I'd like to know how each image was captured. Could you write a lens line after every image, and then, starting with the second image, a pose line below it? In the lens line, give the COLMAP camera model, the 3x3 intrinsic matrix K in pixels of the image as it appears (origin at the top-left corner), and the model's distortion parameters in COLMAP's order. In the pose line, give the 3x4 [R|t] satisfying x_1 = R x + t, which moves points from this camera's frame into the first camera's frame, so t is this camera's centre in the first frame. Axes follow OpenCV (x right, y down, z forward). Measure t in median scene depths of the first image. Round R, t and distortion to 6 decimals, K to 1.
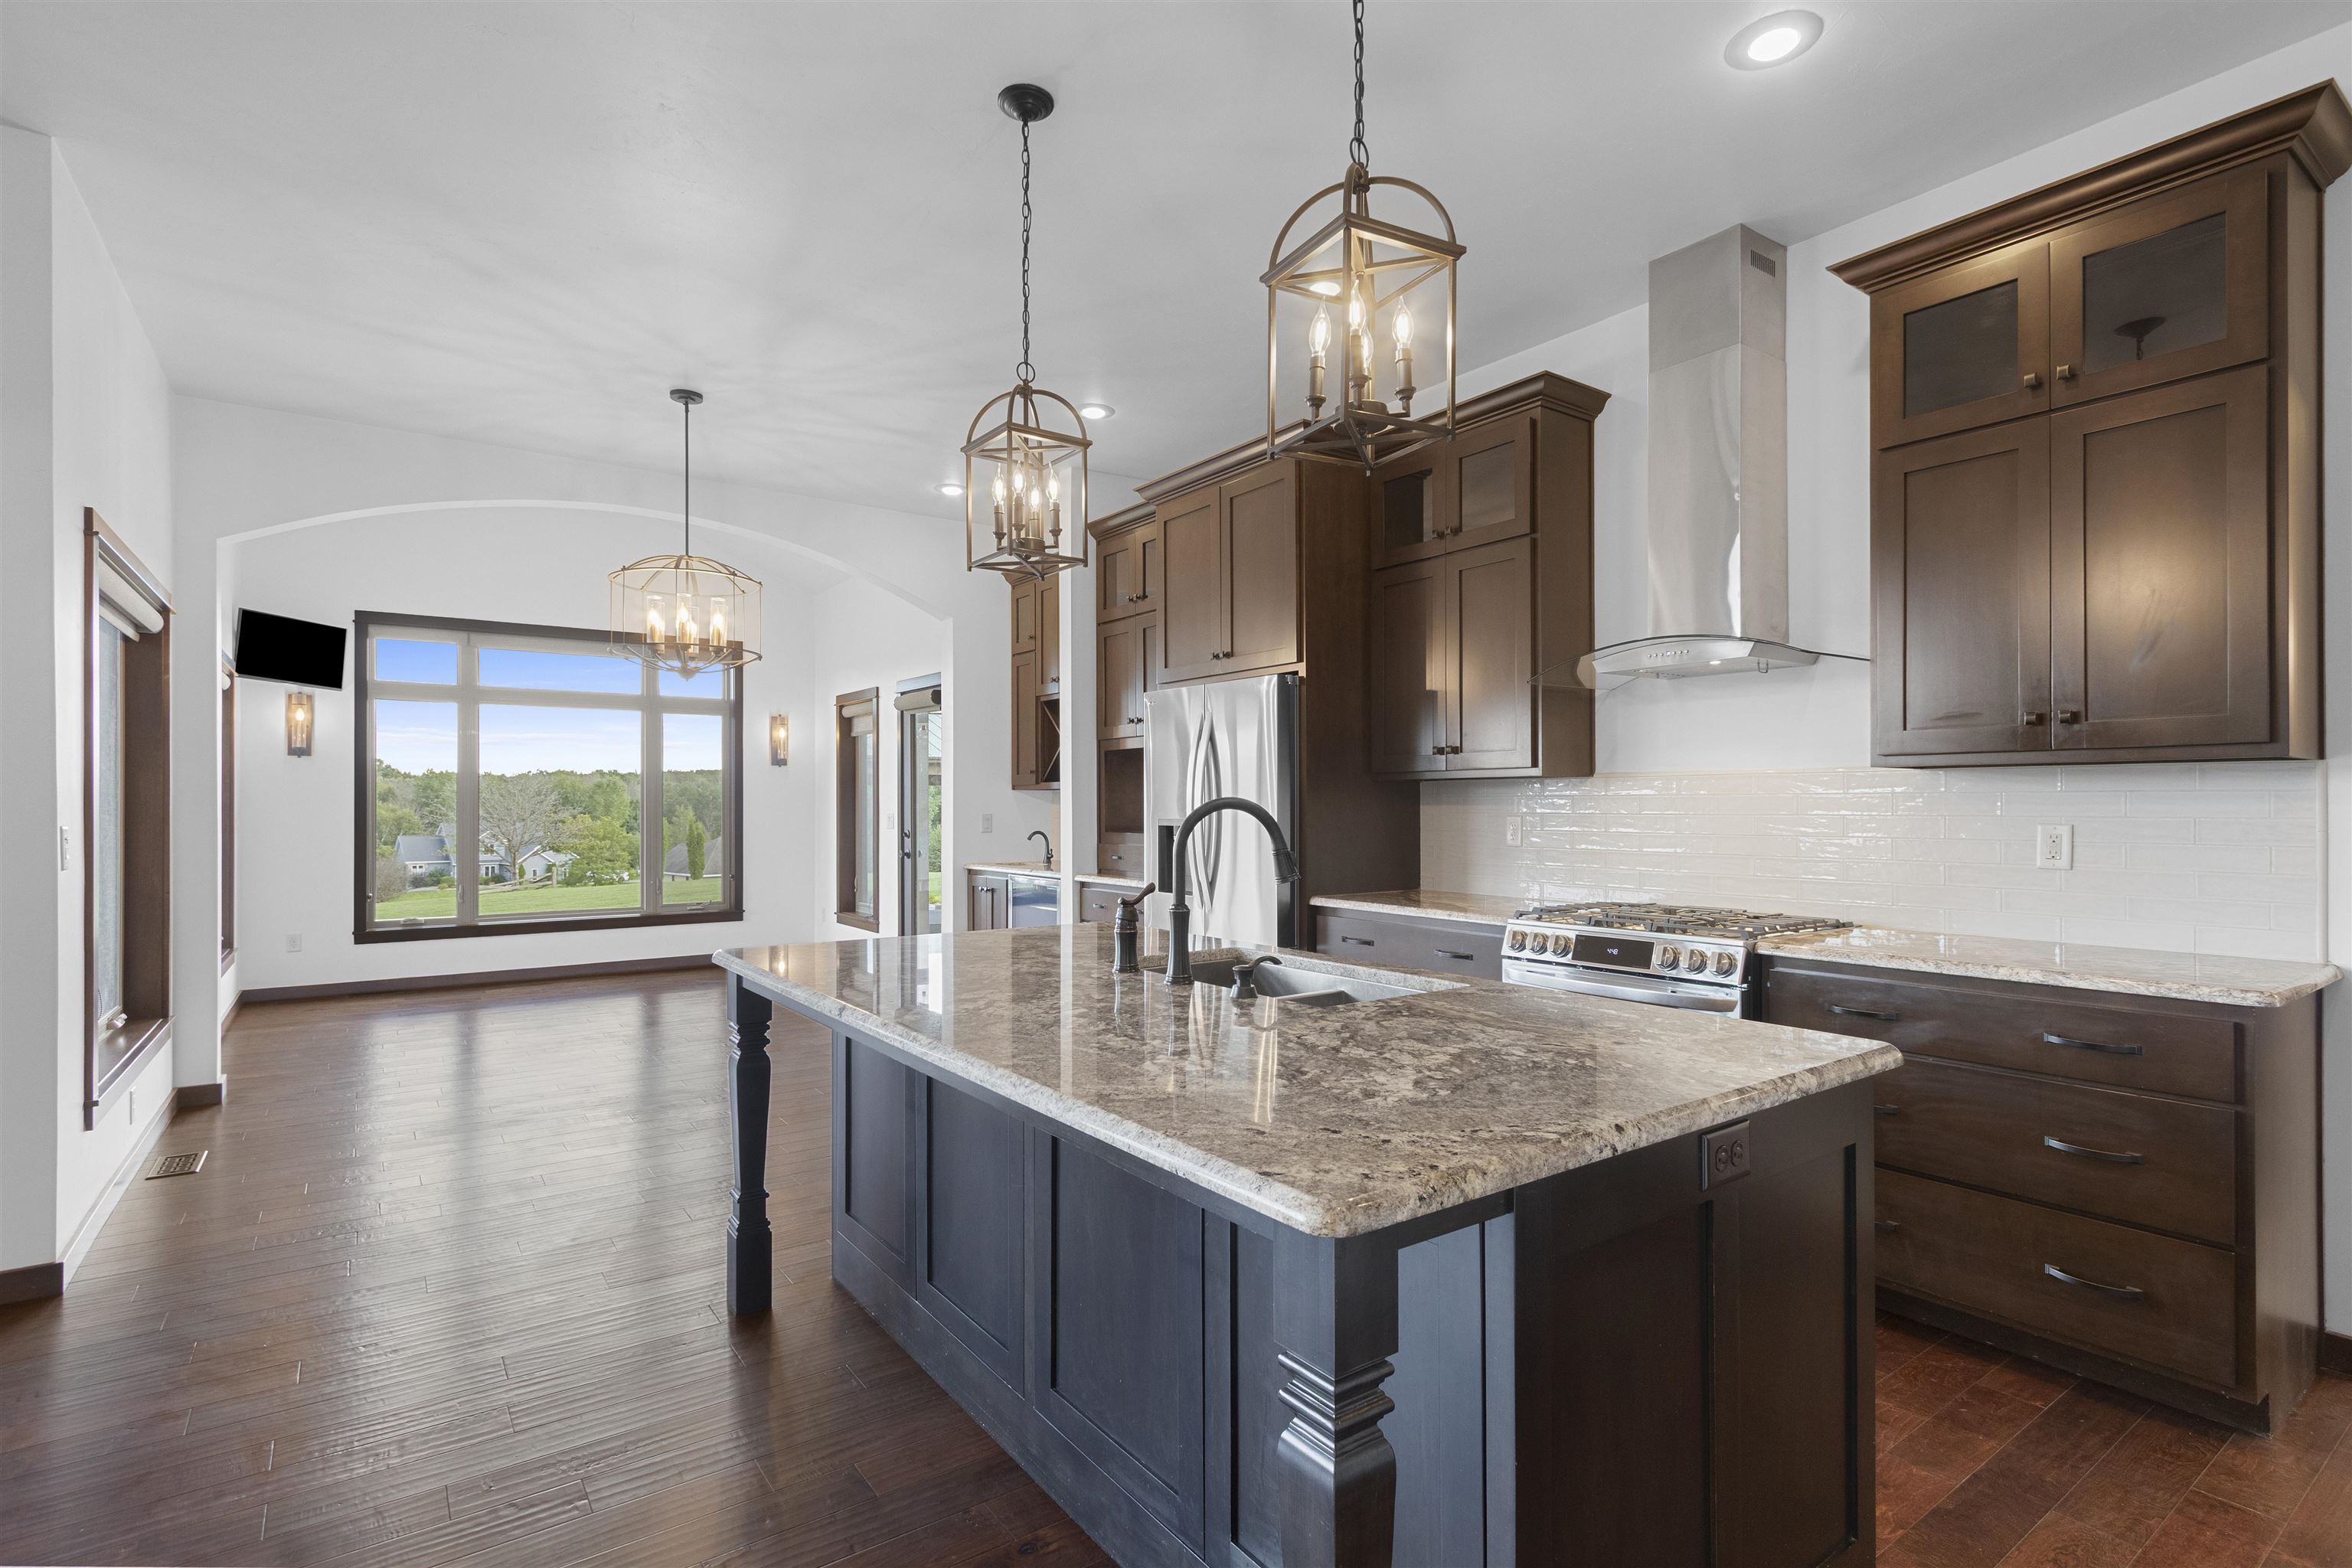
lens RADIAL K [[1088.5, 0, 1166.5], [0, 1088.5, 804.6], [0, 0, 1]] dist [0.003175, 0.000034]
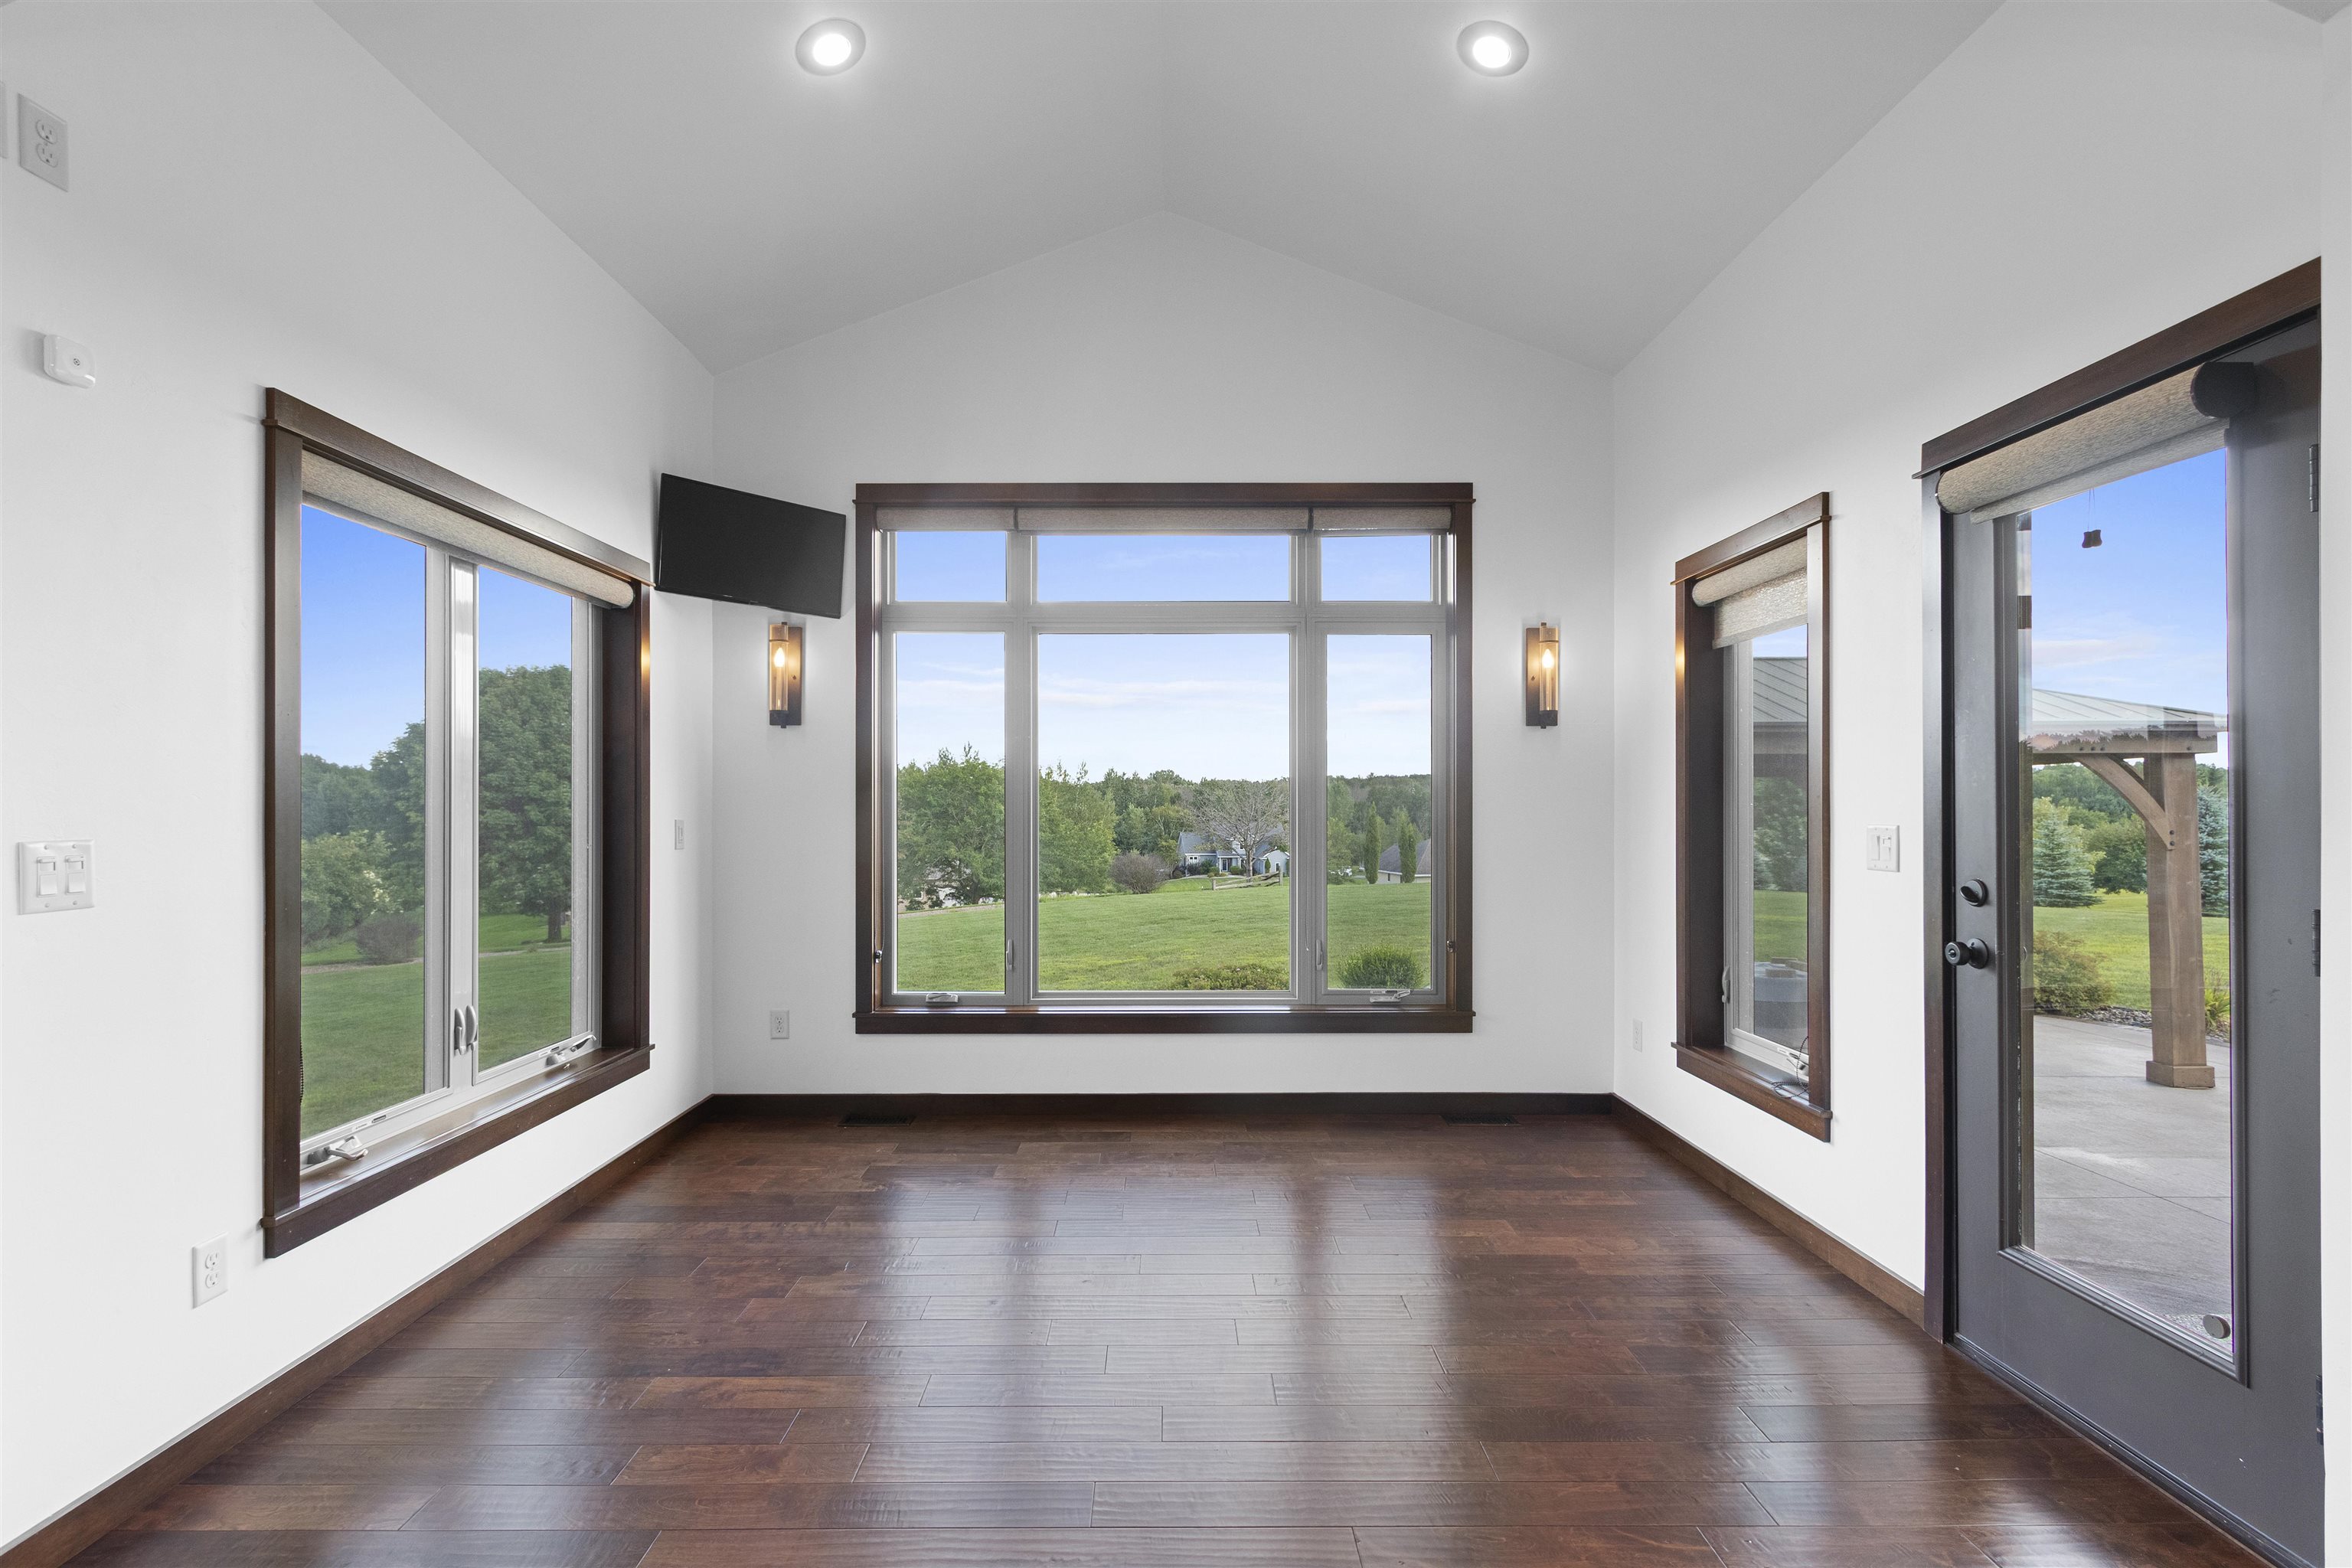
lens RADIAL K [[1088.5, 0, 1166.5], [0, 1088.5, 804.6], [0, 0, 1]] dist [0.003175, 0.000034]
pose [[0.809487, -0.001248, -0.587137, -0.239208], [0.000208, 0.999998, -0.001839, 0.001302], [0.587138, 0.001367, 0.809486, 0.586196]]
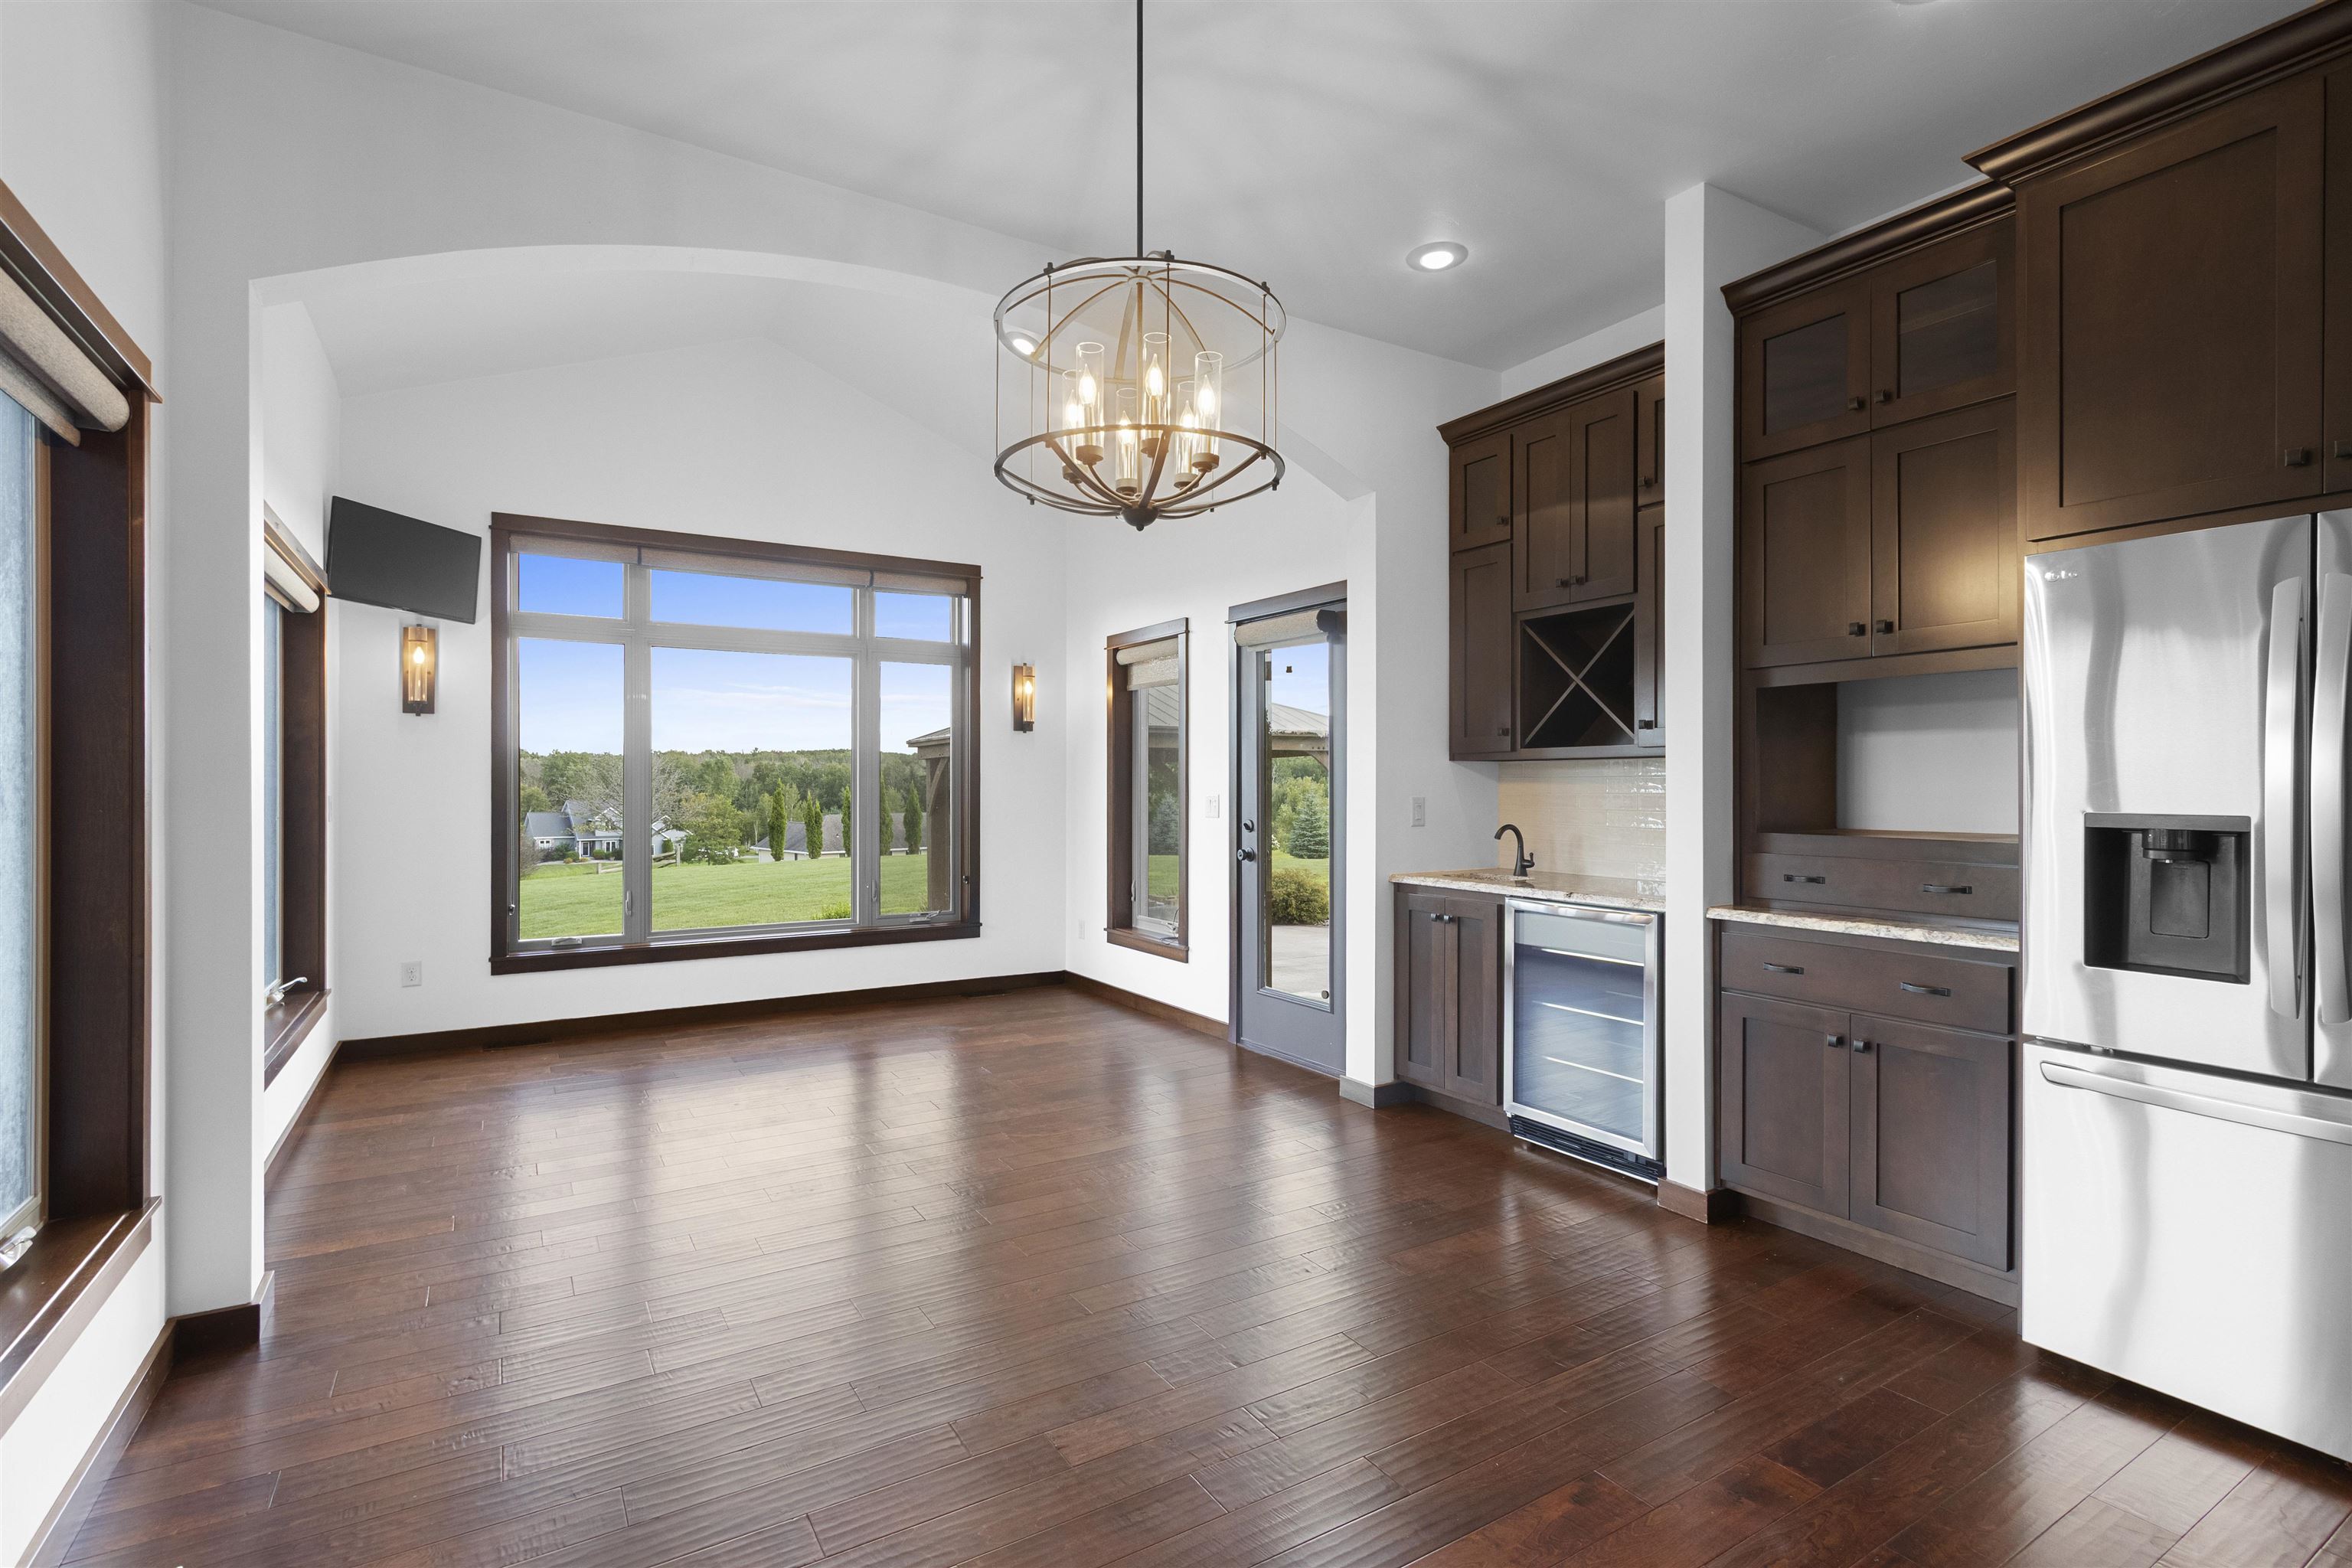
lens RADIAL K [[1081.7, 0, 1176.0], [0, 1081.7, 784.0], [0, 0, 1]] dist [-0.001258, -0.000148]
pose [[0.997291, 0.001602, -0.073546, -0.230788], [-0.001604, 0.999999, 0.000030, 0.000695], [0.073546, 0.000088, 0.997292, 0.307668]]
